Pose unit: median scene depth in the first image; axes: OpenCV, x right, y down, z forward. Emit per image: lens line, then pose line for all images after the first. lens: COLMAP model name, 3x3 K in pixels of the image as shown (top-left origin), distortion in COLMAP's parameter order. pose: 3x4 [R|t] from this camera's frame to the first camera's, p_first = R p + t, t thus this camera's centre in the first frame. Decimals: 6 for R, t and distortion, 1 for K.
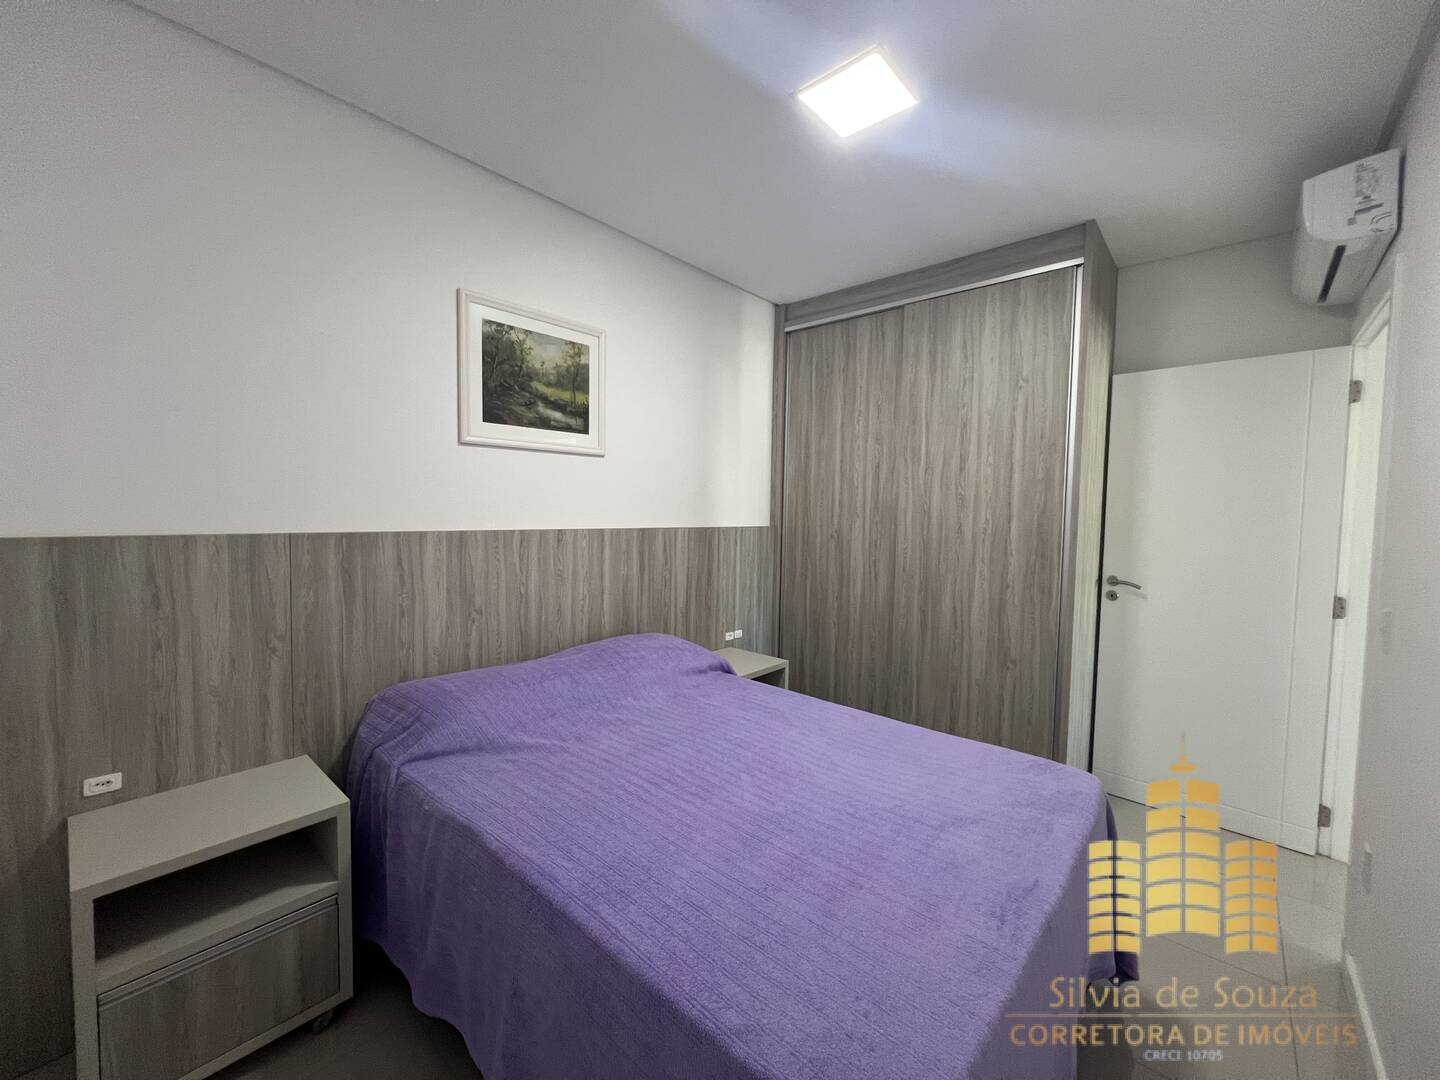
lens RADIAL K [[578.5, 0, 718.8], [0, 578.5, 542.5], [0, 0, 1]] dist [-0.003018, 0.000713]
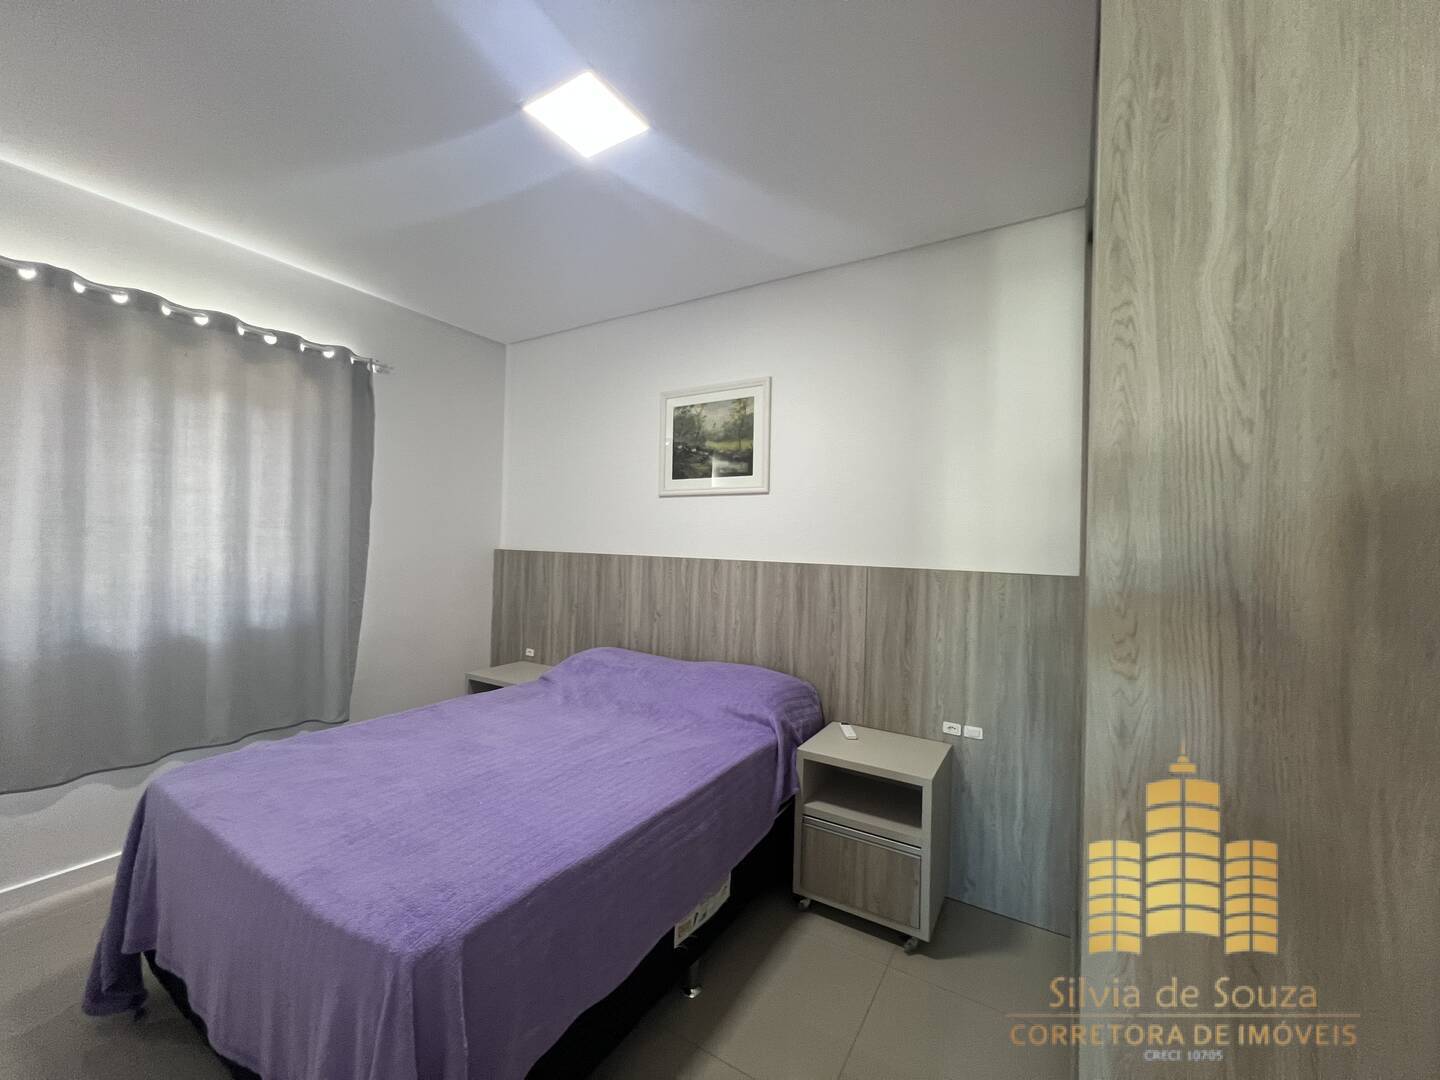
lens RADIAL K [[578.5, 0, 721.1], [0, 578.5, 525.8], [0, 0, 1]] dist [-0.003018, 0.000713]
pose [[0.177535, -0.023008, -0.983845, 0.873558], [-0.071204, 0.996806, -0.036160, -0.047563], [0.981535, 0.076474, 0.175330, 0.774958]]
